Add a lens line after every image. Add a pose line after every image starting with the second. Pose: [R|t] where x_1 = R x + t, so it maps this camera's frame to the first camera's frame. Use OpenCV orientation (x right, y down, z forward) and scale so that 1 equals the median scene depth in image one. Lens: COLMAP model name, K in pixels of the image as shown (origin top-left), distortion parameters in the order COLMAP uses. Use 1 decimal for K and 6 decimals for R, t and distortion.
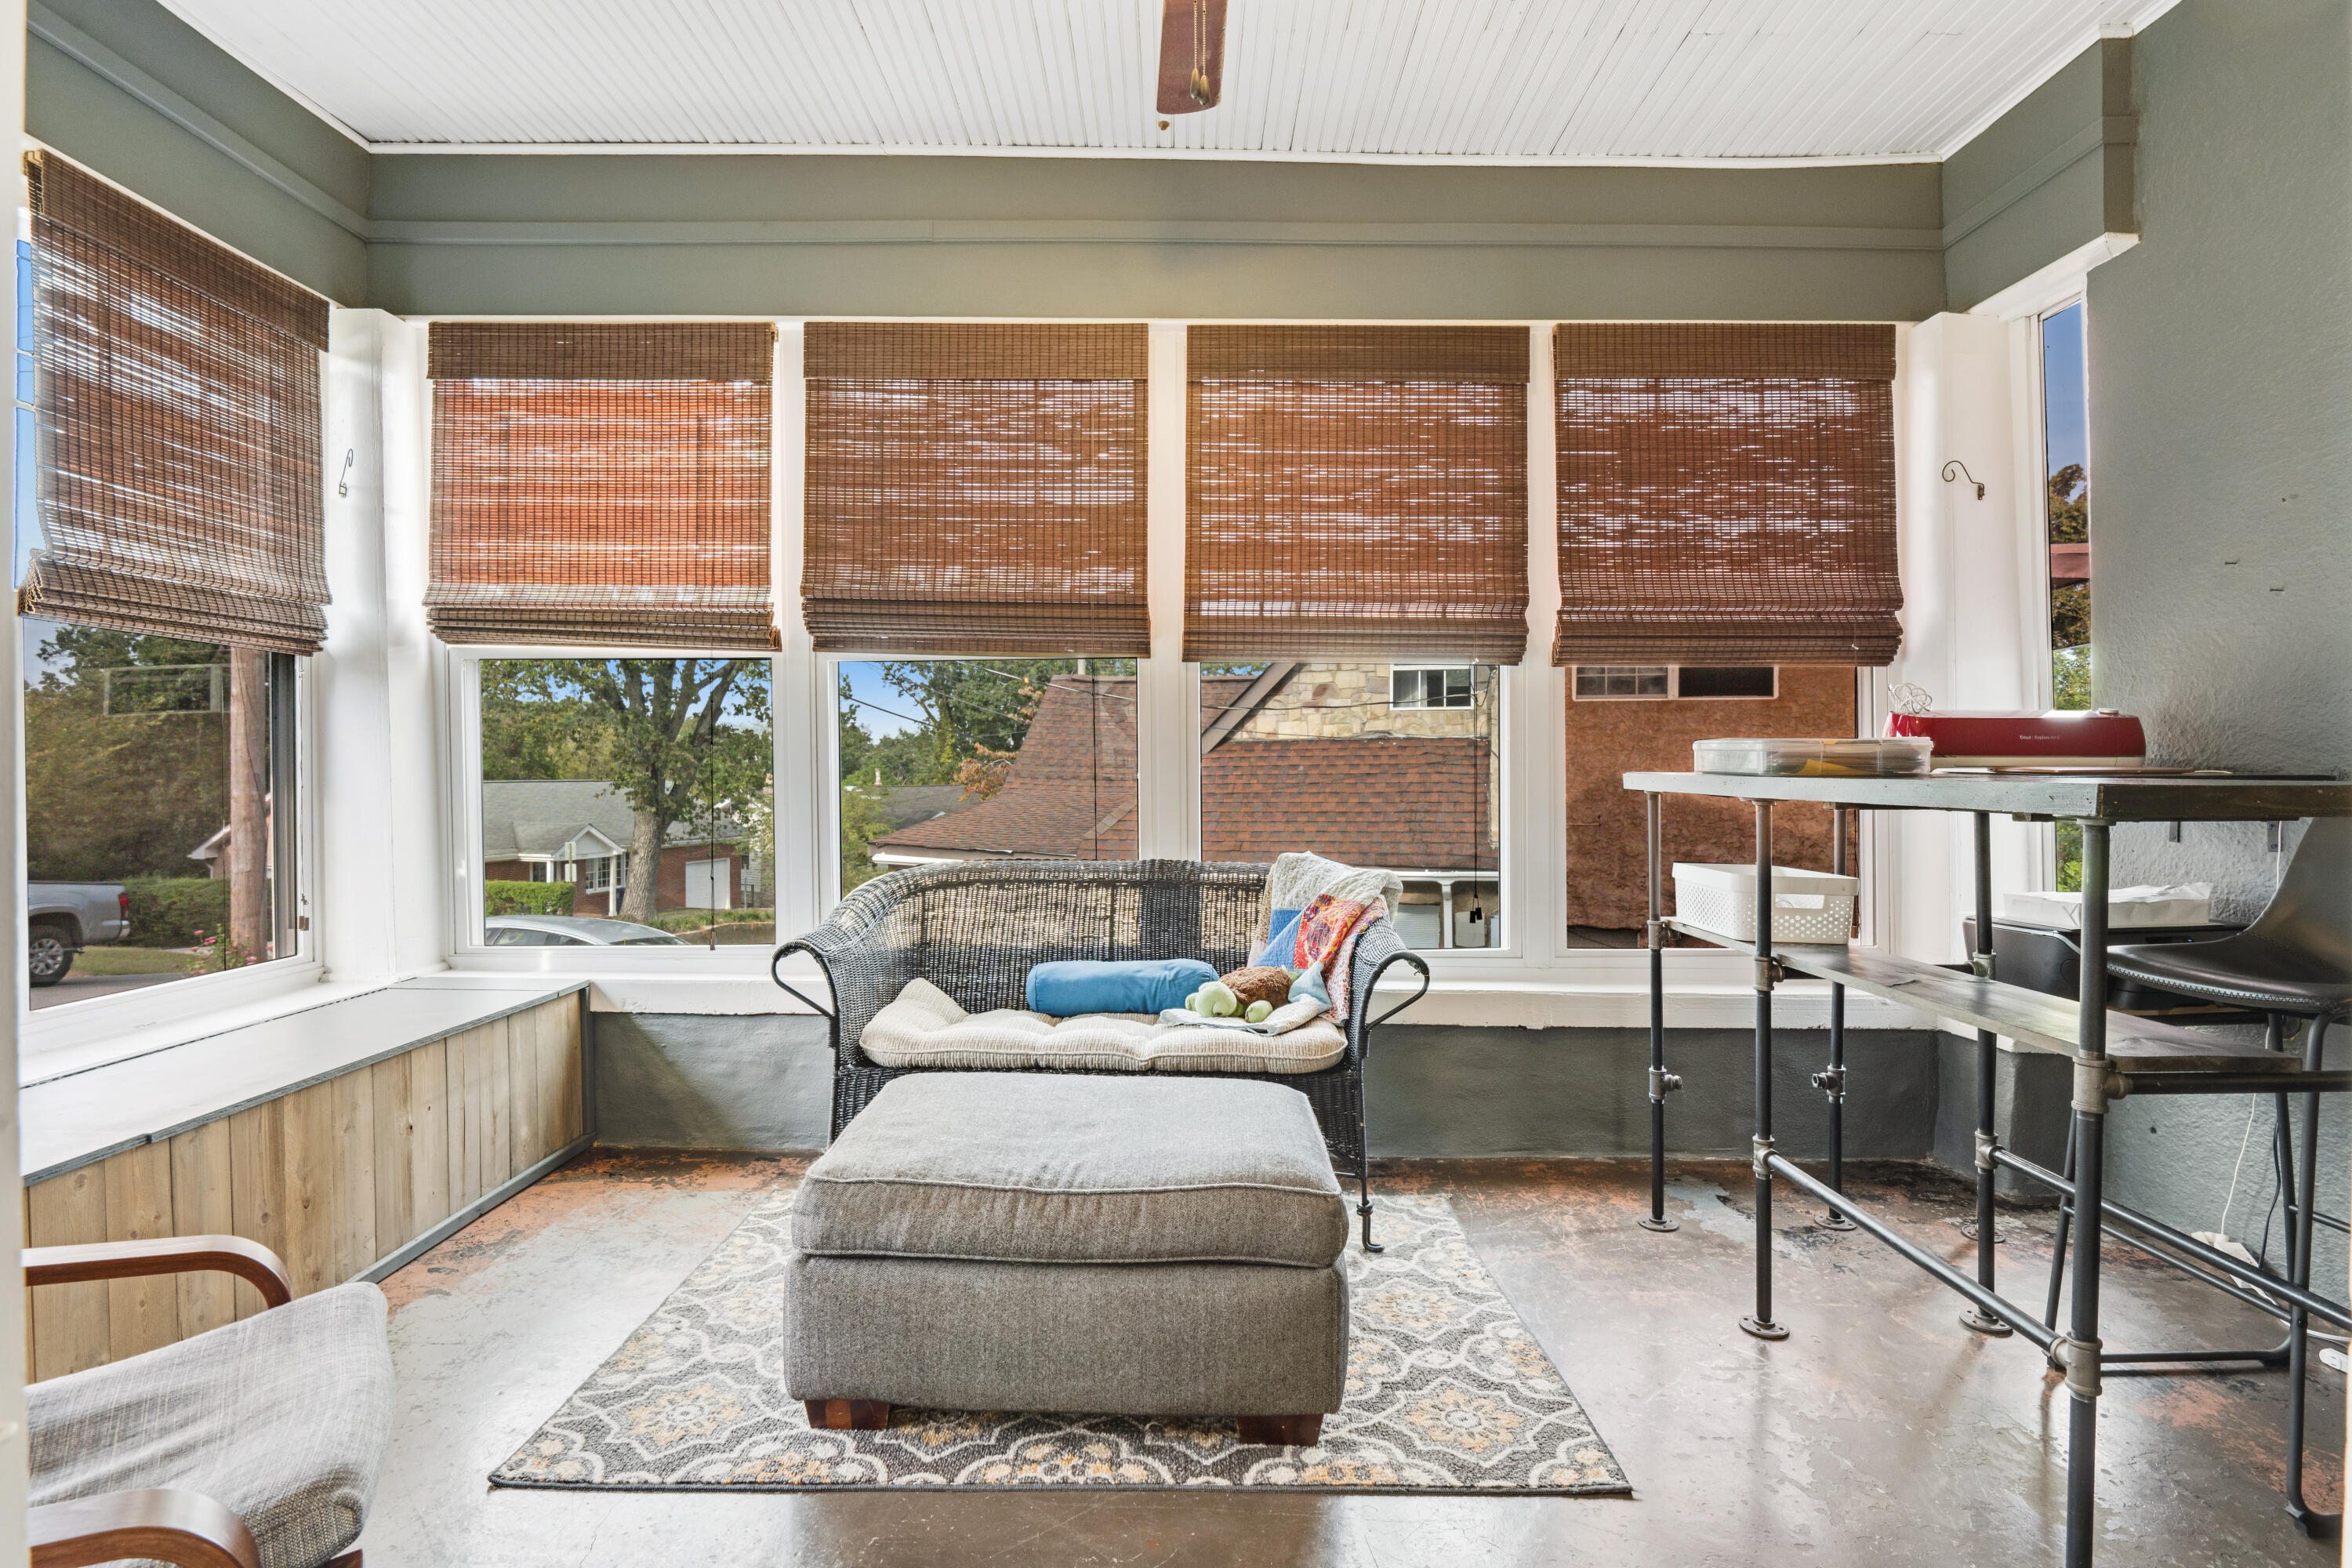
lens RADIAL K [[1139.3, 0, 1157.6], [0, 1139.3, 777.6], [0, 0, 1]] dist [-0.001481, -0.011026]
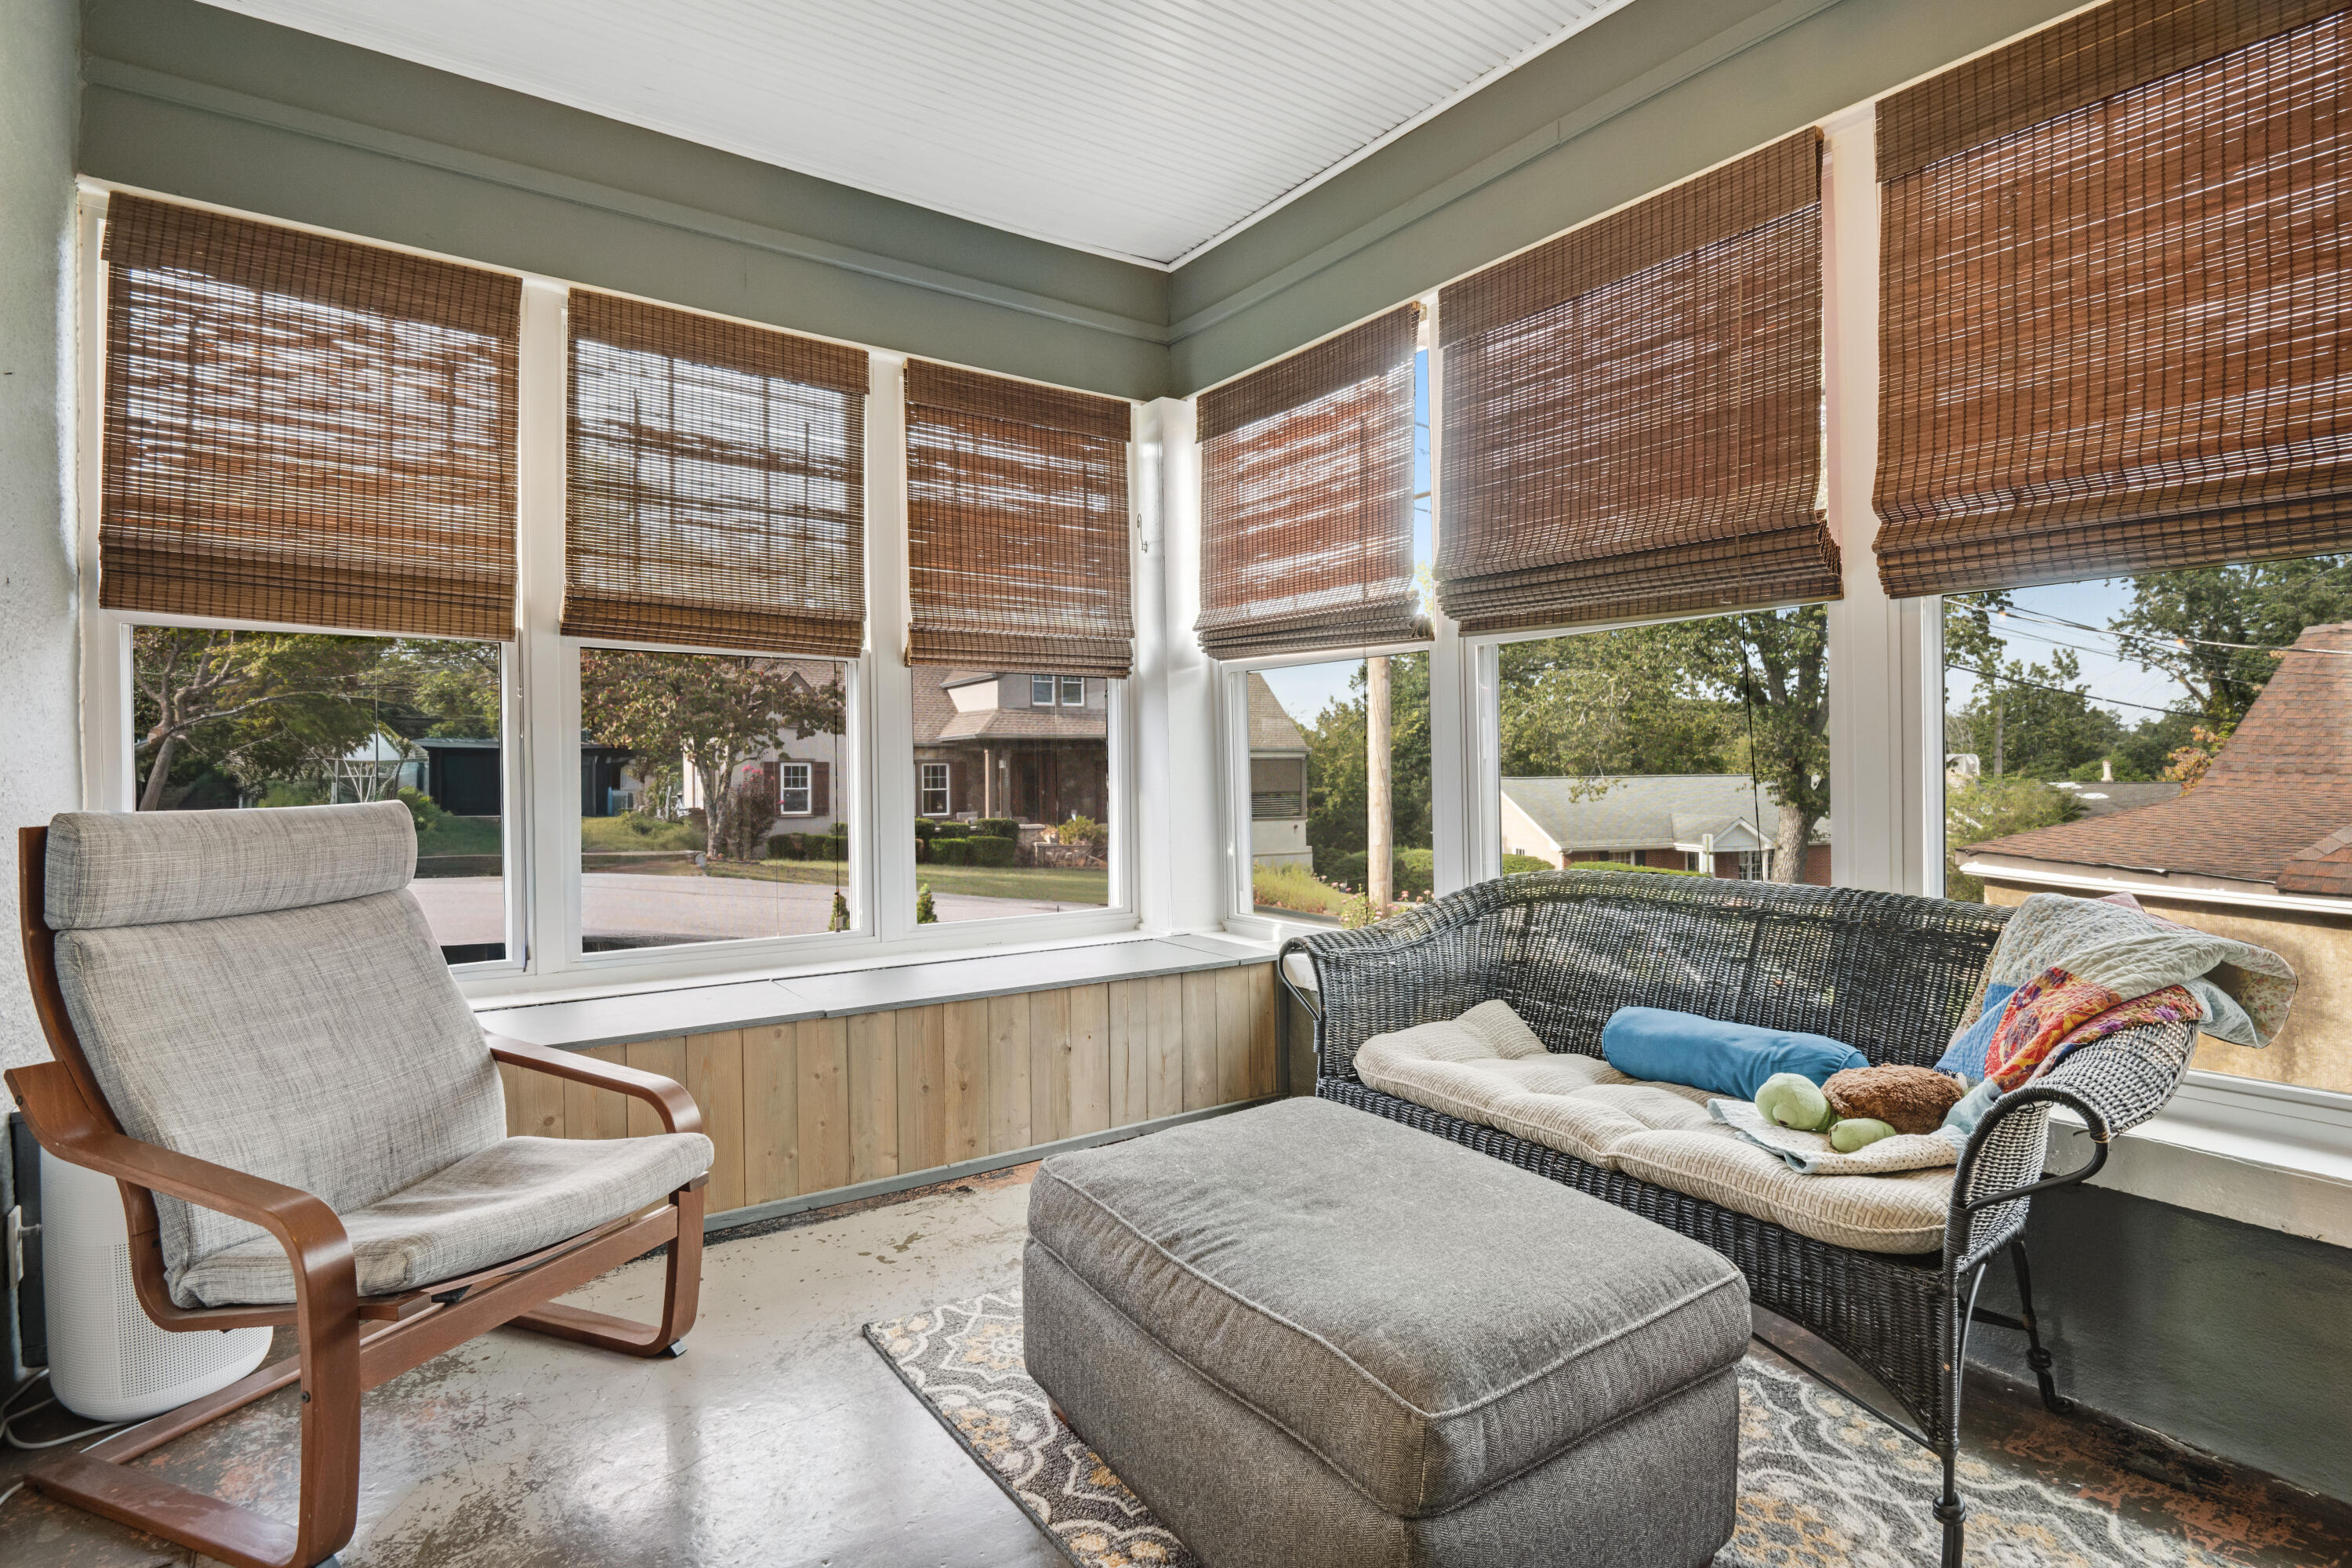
lens RADIAL K [[1110.9, 0, 1180.2], [0, 1110.9, 785.0], [0, 0, 1]] dist [-0.003835, -0.011775]
pose [[0.597884, 0.008131, -0.801541, 0.308084], [0.001074, 0.999940, 0.010944, 0.001136], [0.801582, -0.007404, 0.597840, 0.277794]]
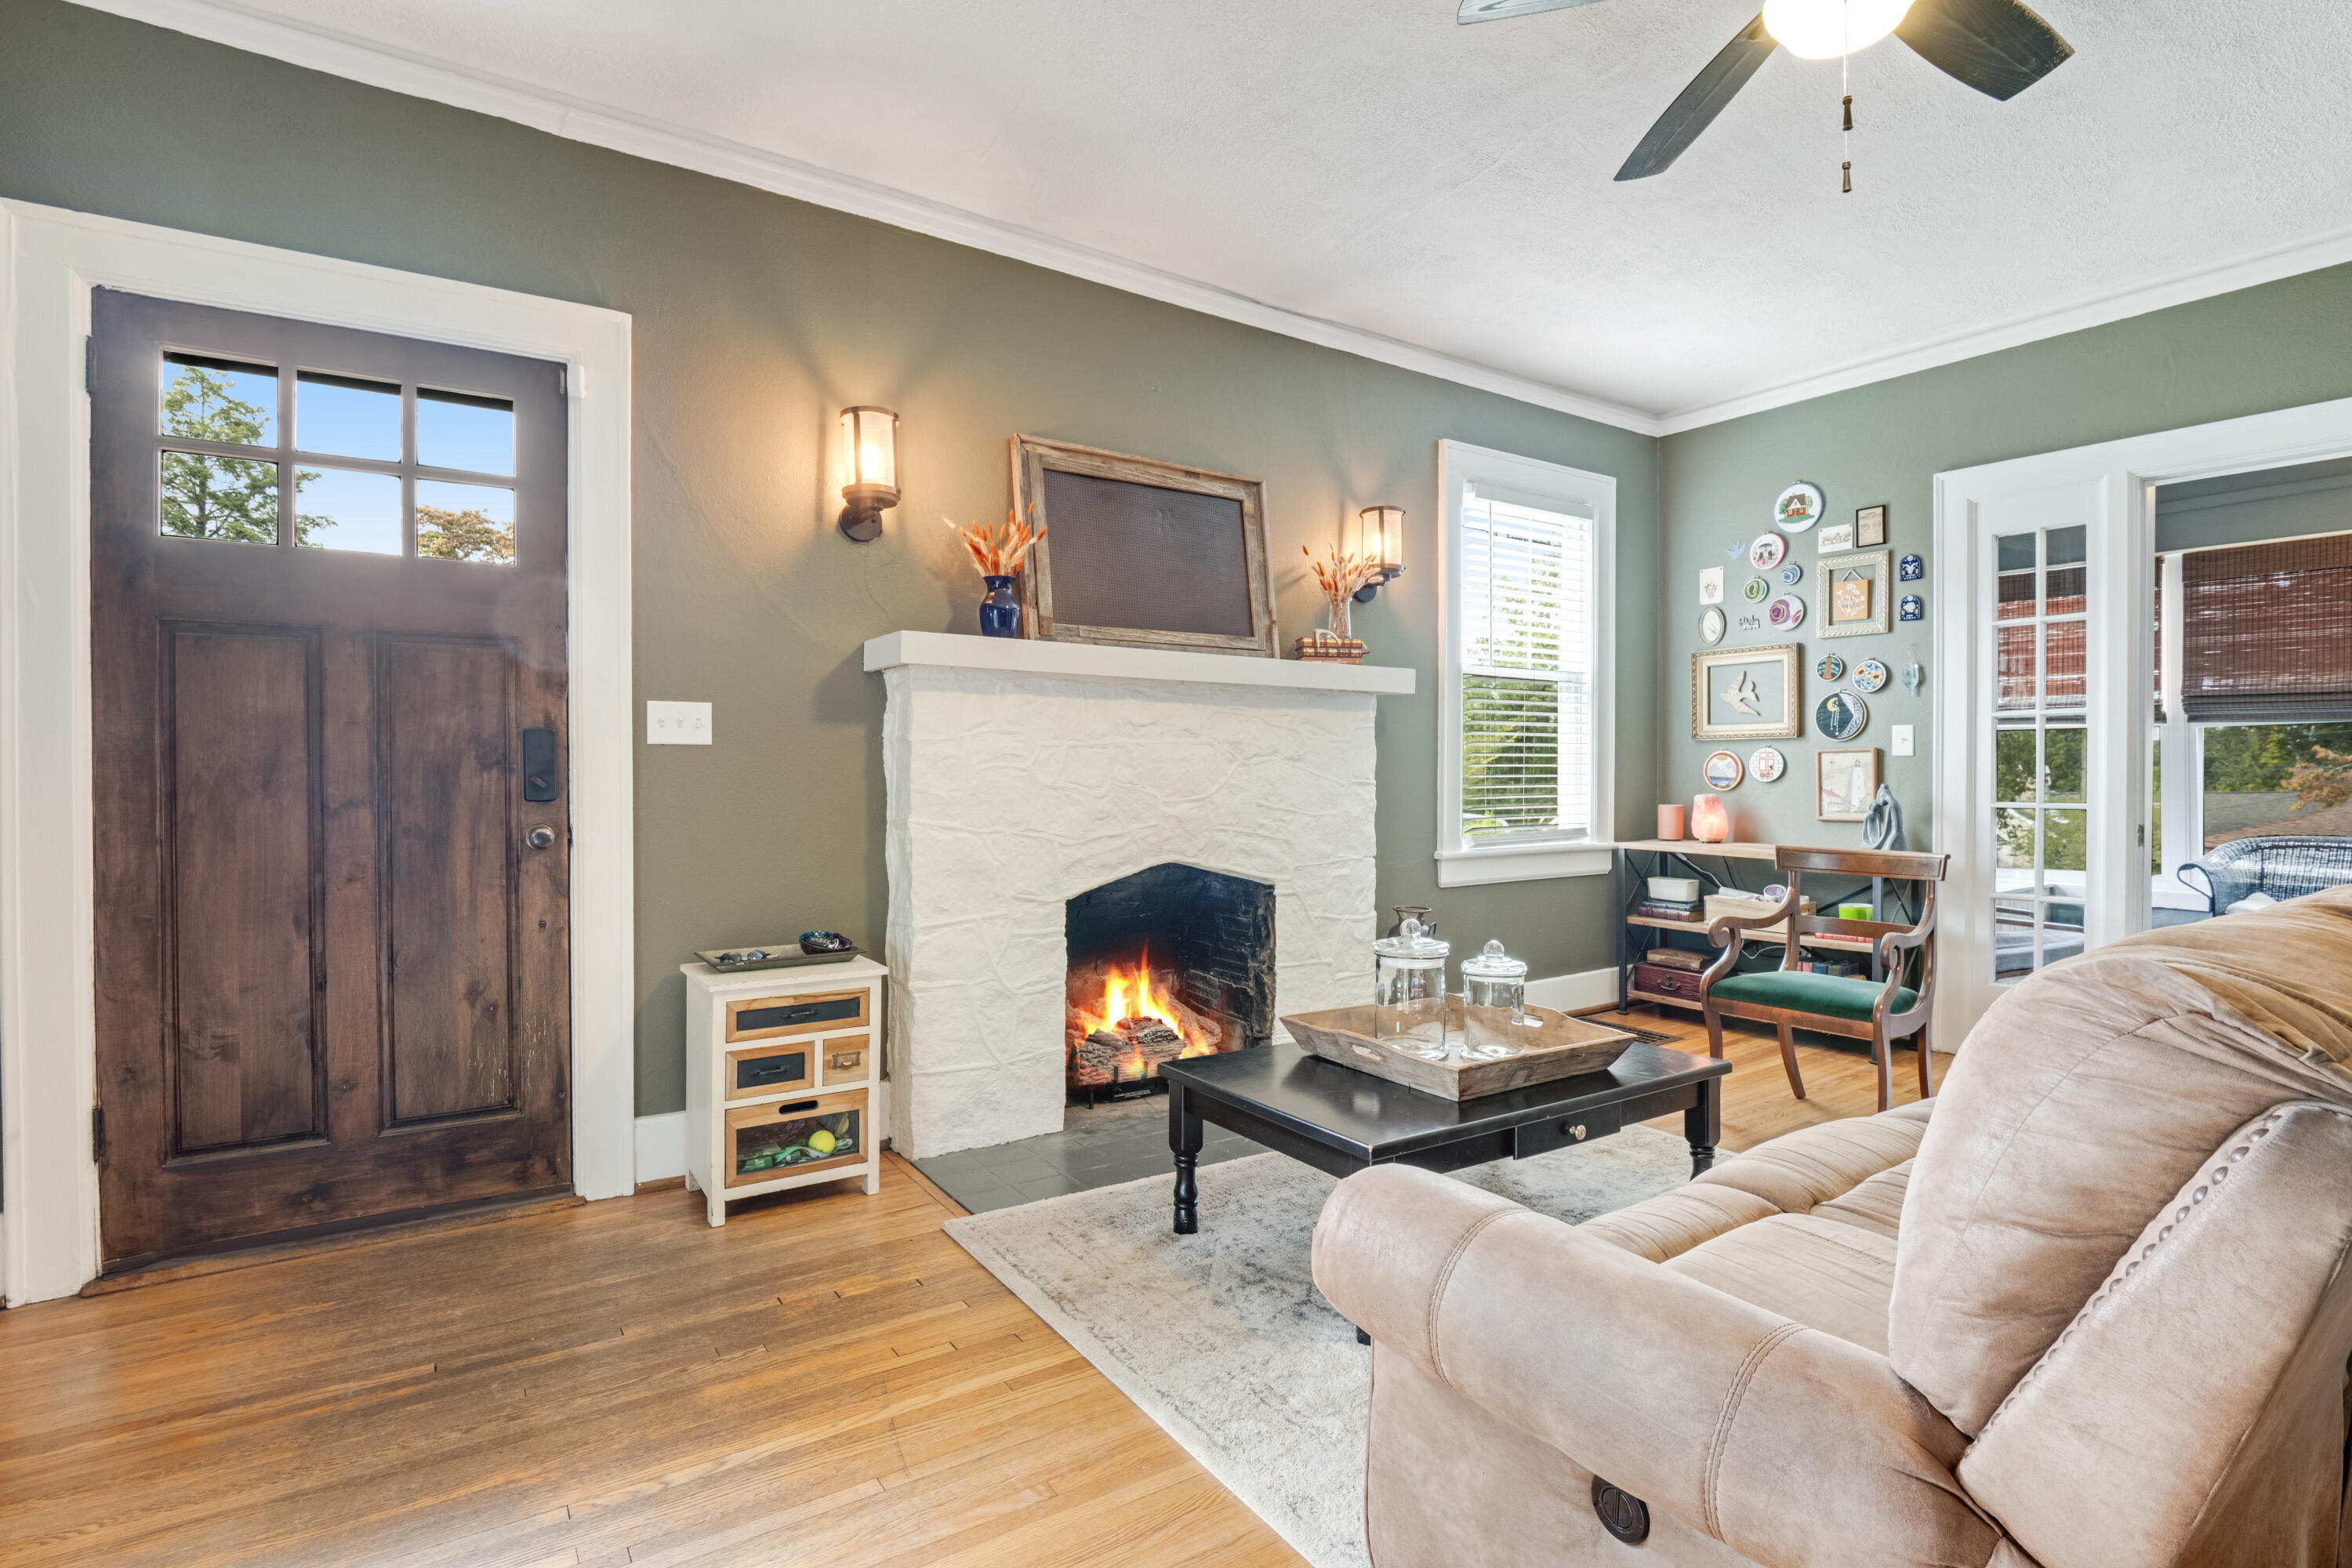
lens RADIAL K [[1139.3, 0, 1157.6], [0, 1139.3, 777.6], [0, 0, 1]] dist [-0.001481, -0.011026]
pose [[0.572004, 0.008085, -0.820211, 0.272178], [-0.007863, 0.999960, 0.004374, -0.011758], [0.820213, 0.003948, 0.572044, -1.537568]]
